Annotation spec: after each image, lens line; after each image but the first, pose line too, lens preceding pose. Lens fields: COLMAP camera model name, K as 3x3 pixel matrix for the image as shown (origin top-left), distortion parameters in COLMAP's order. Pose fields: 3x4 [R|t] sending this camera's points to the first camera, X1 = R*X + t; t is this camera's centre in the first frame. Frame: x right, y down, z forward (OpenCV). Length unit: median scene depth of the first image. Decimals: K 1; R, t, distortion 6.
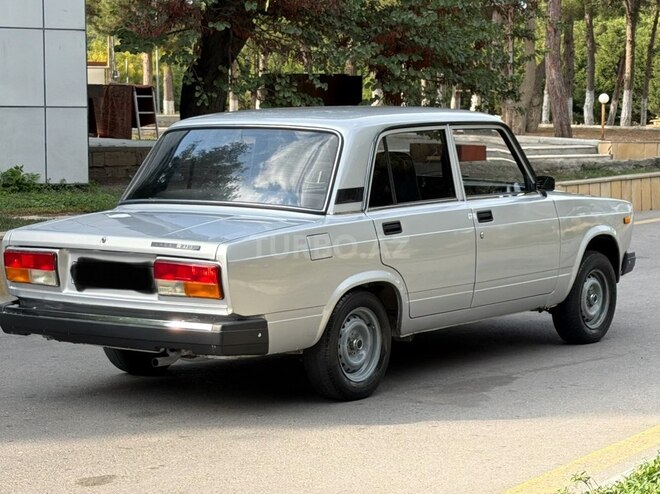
lens RADIAL K [[1877.0, 0, 330.0], [0, 1877.0, 247.0], [0, 0, 1]] dist [0.261453, -0.760250]
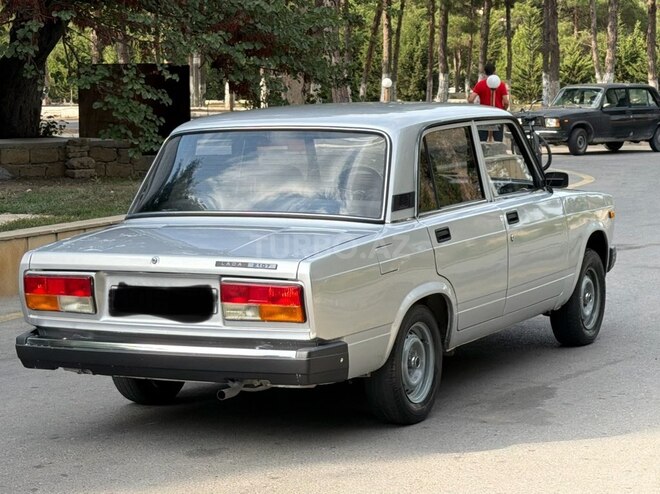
lens RADIAL K [[1877.0, 0, 330.0], [0, 1877.0, 247.0], [0, 0, 1]] dist [0.261453, -0.760250]
pose [[0.985430, -0.035542, 0.166326, -0.179327], [0.034060, 0.999351, 0.011757, -0.017219], [-0.166636, -0.005921, 0.986001, 0.098887]]
